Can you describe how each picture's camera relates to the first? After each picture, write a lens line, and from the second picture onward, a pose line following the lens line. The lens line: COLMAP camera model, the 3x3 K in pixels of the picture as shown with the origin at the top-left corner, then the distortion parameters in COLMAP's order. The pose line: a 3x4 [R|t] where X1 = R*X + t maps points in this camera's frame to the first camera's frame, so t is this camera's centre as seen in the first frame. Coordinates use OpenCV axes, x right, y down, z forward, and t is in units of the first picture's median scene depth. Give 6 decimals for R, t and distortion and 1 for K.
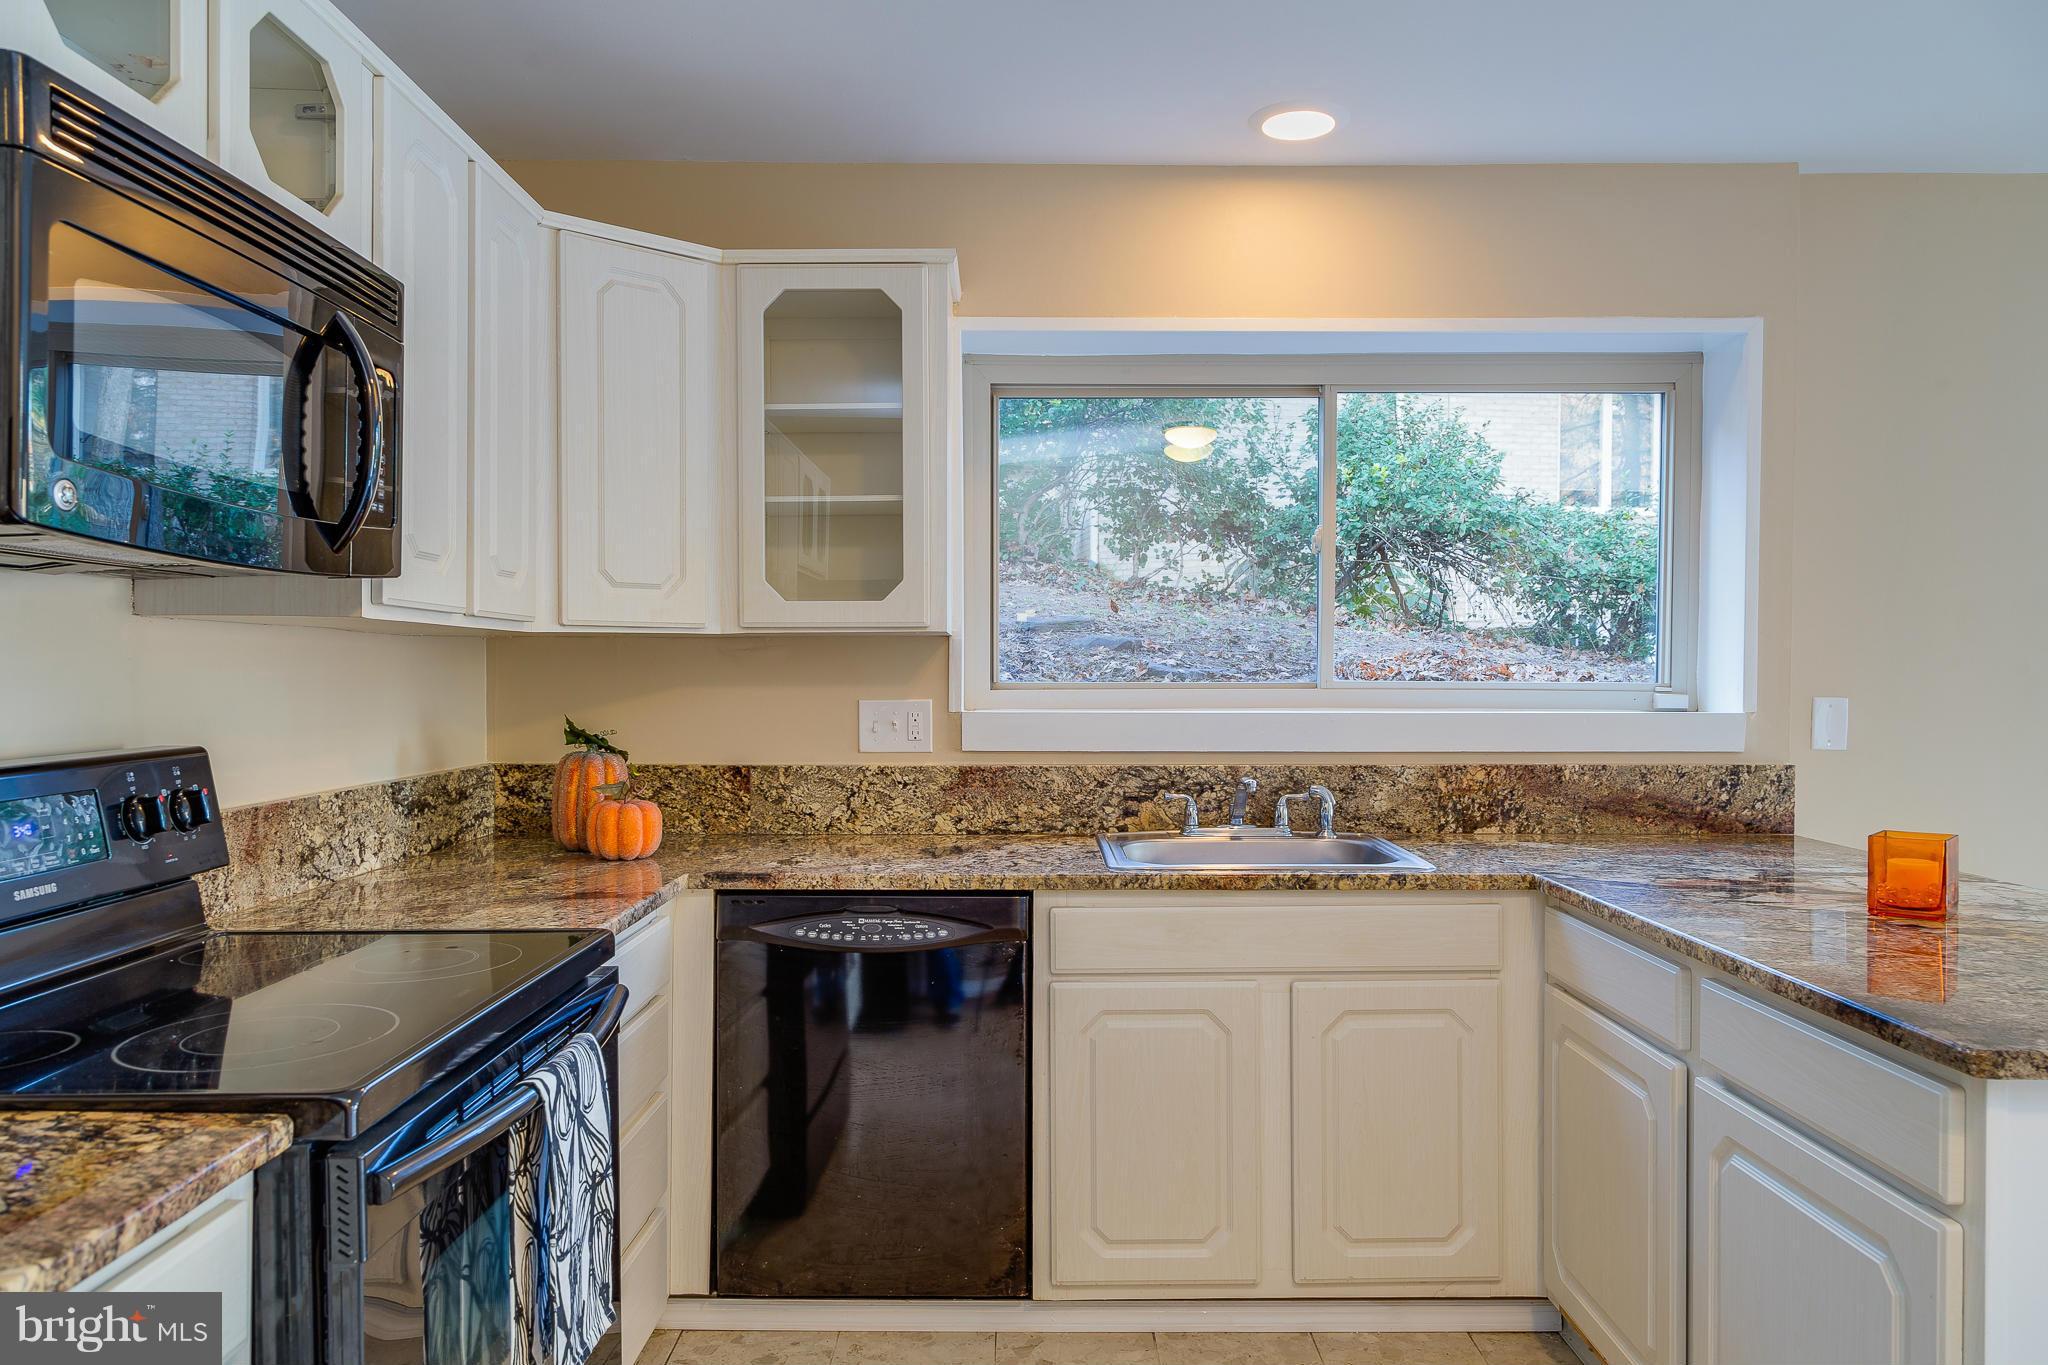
lens RADIAL K [[1403.3, 0, 1014.9], [0, 1403.3, 696.7], [0, 0, 1]] dist [0.006717, 0.001499]
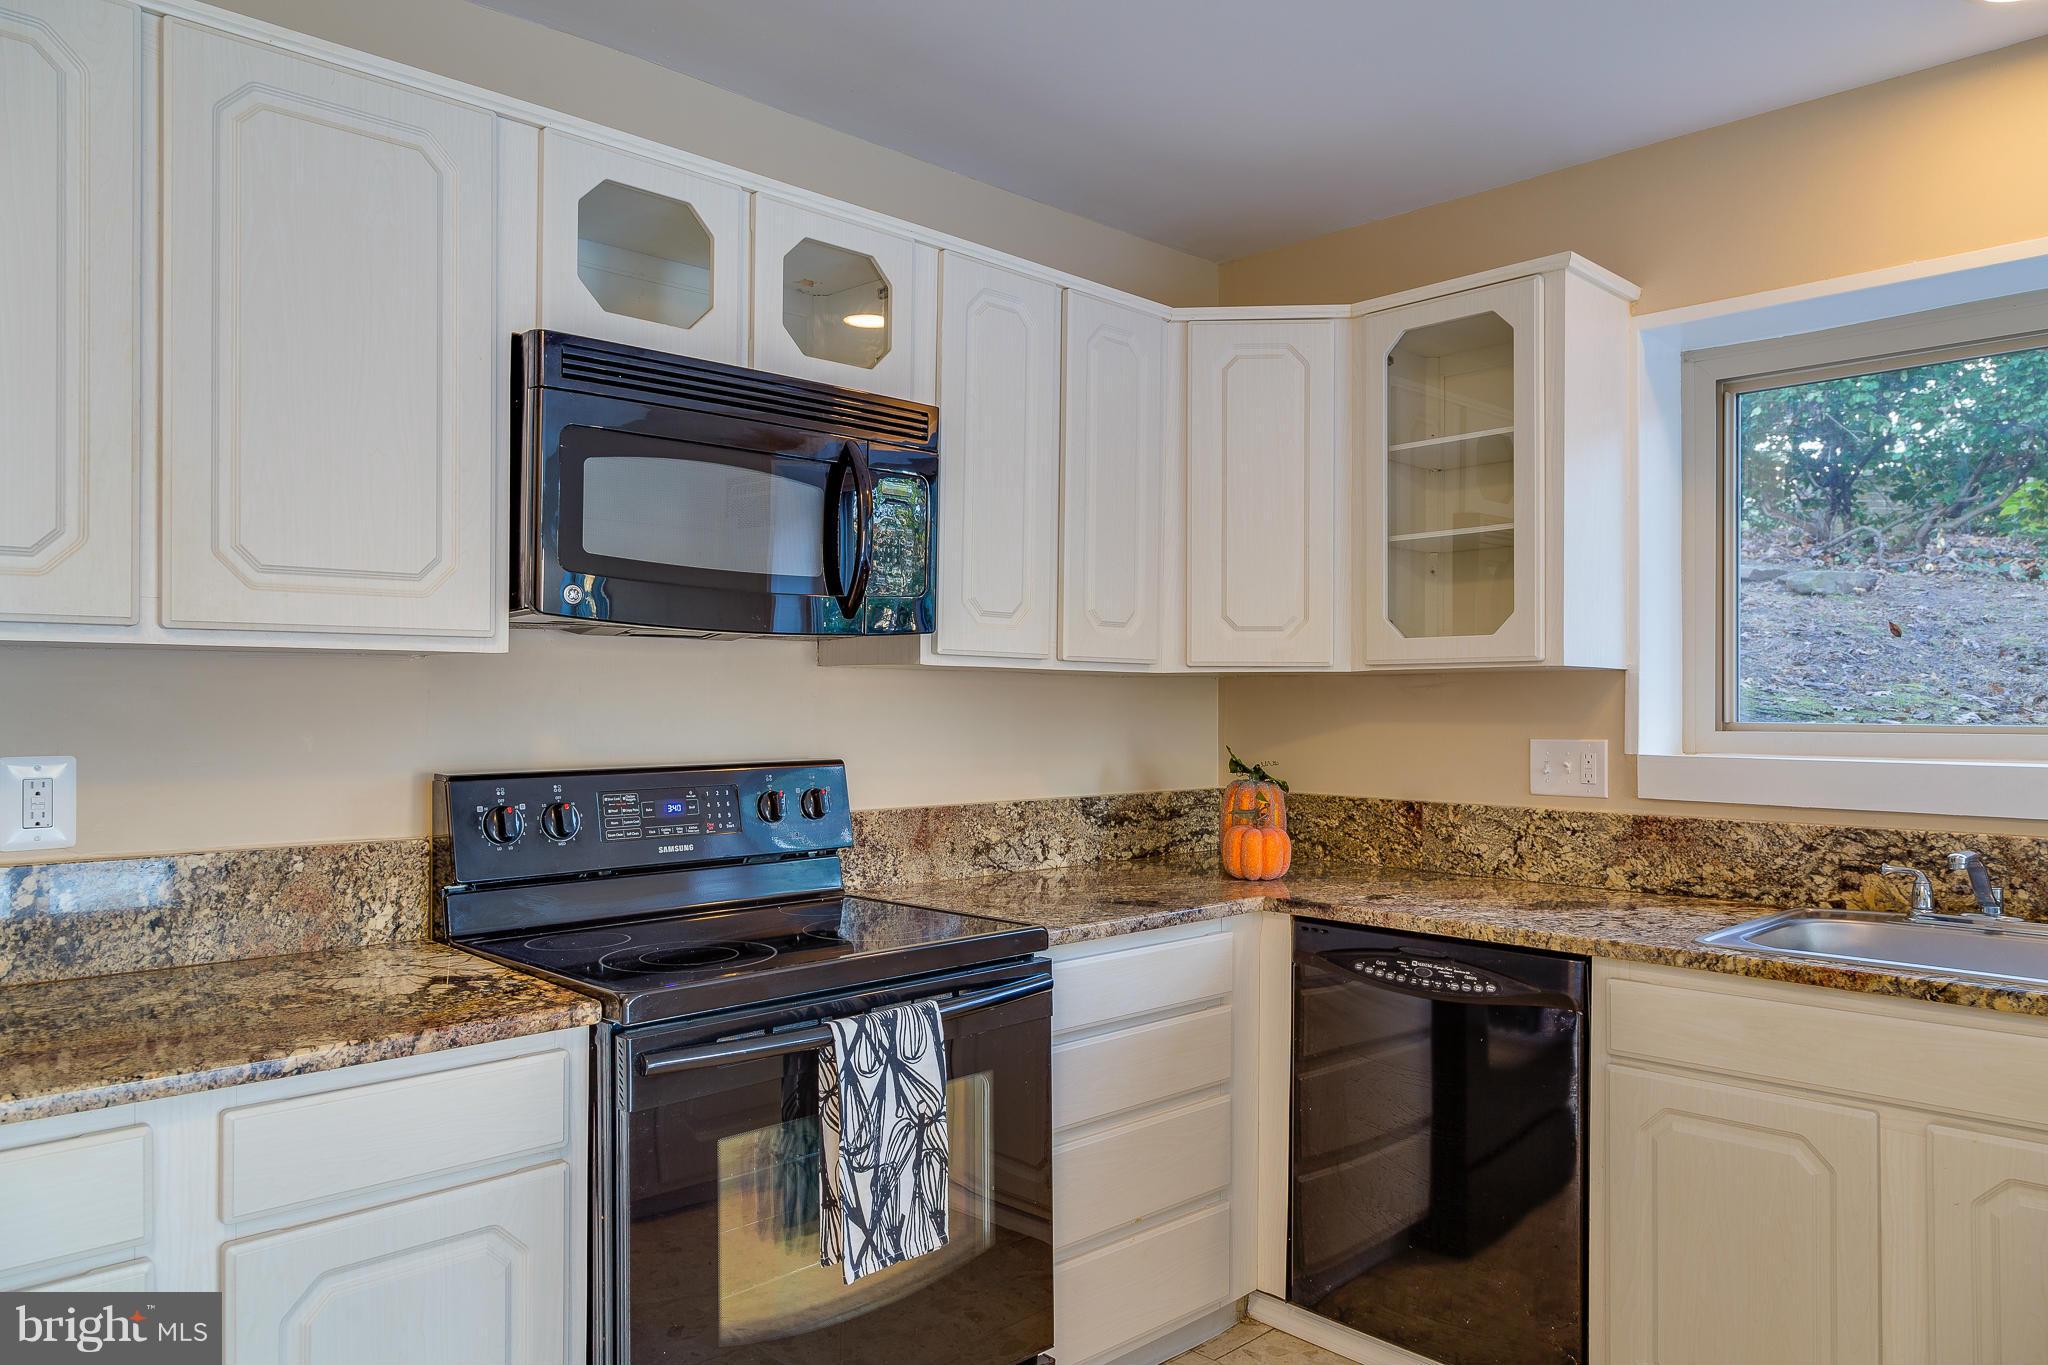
lens RADIAL K [[1367.5, 0, 1029.0], [0, 1367.5, 698.6], [0, 0, 1]] dist [0.006463, -0.004405]
pose [[0.701035, -0.000587, -0.713126, 0.329583], [-0.017473, 0.999685, -0.018001, -0.002386], [0.712913, 0.025080, 0.700804, 0.116831]]
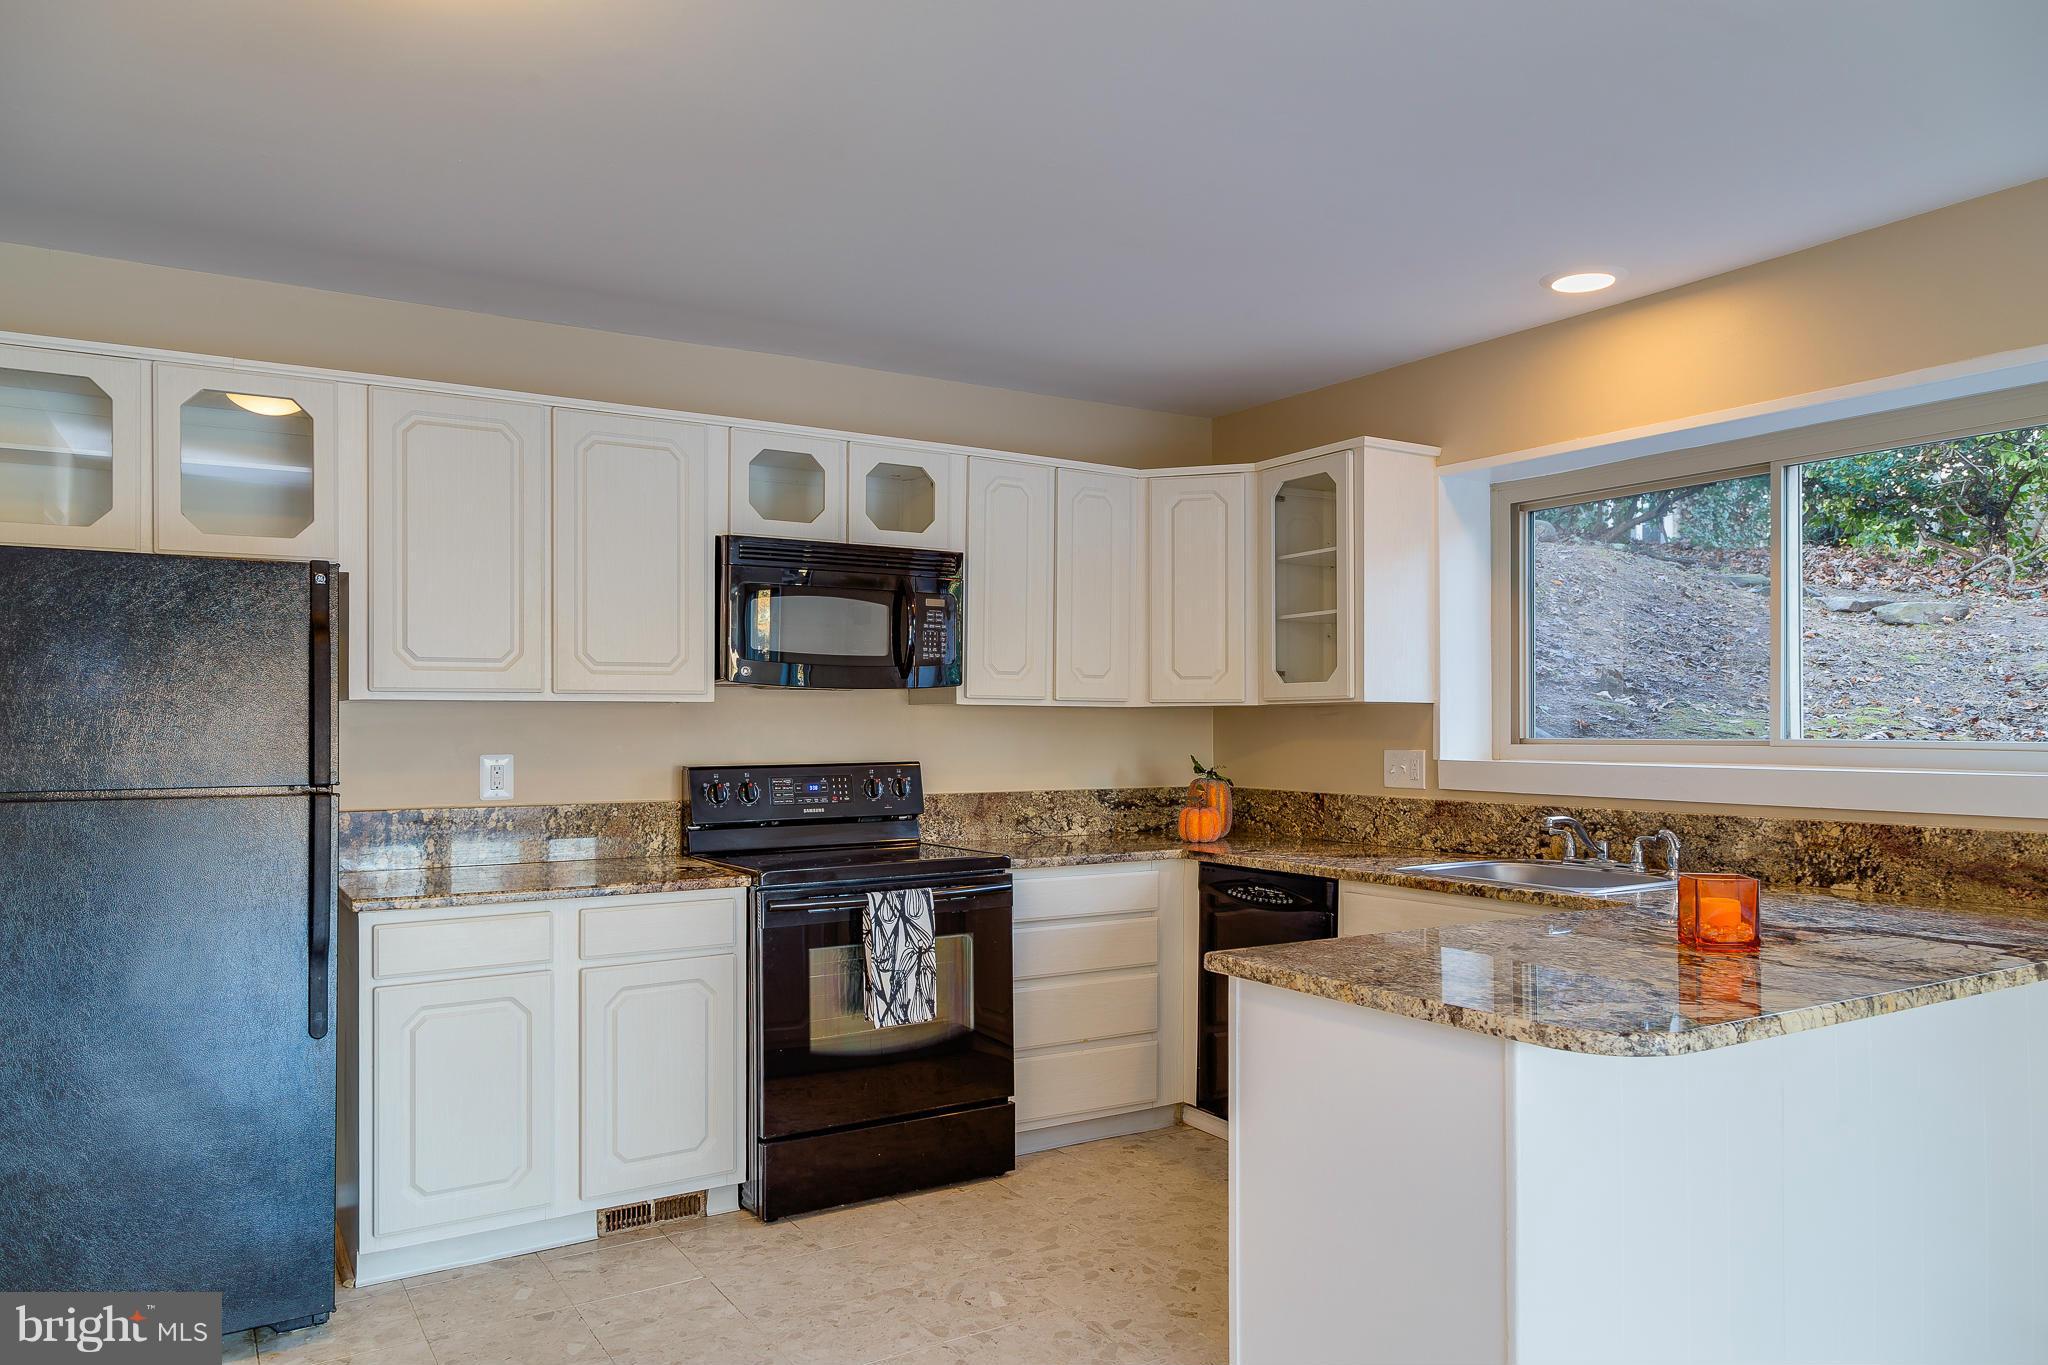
lens RADIAL K [[1356.5, 0, 1037.8], [0, 1356.5, 723.4], [0, 0, 1]] dist [0.005338, 0.003428]
pose [[0.543753, -0.002516, -0.839241, 0.888006], [-0.016479, 0.999771, -0.013674, 0.000238], [0.839083, 0.021266, 0.543587, -0.028223]]
